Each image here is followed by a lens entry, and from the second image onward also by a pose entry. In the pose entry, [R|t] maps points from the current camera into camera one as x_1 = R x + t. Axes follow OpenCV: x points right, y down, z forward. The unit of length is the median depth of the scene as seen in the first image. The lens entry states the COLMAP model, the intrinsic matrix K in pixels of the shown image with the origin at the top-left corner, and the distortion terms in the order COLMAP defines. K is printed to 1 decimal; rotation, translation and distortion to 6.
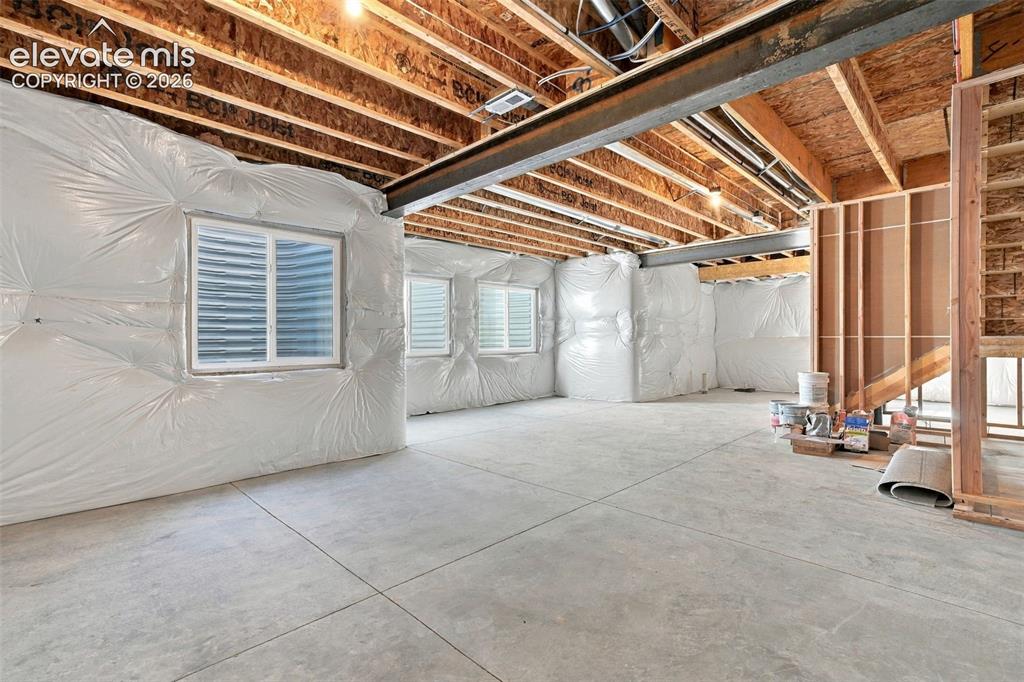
lens RADIAL K [[464.0, 0, 510.5], [0, 464.0, 339.1], [0, 0, 1]] dist [0.002337, 0.000495]
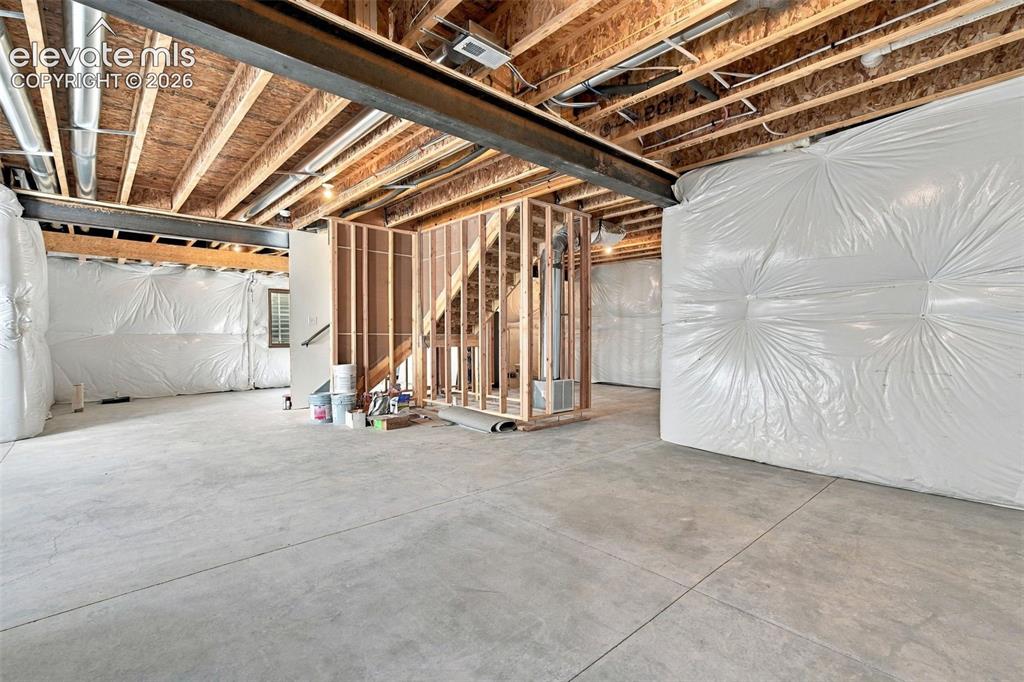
lens RADIAL K [[480.8, 0, 511.5], [0, 480.8, 344.5], [0, 0, 1]] dist [0.014172, 0.001286]
pose [[0.047454, -0.013444, 0.998783, -0.772818], [-0.000745, 0.999909, 0.013495, 0.008304], [-0.998873, -0.001384, 0.047439, 0.781405]]
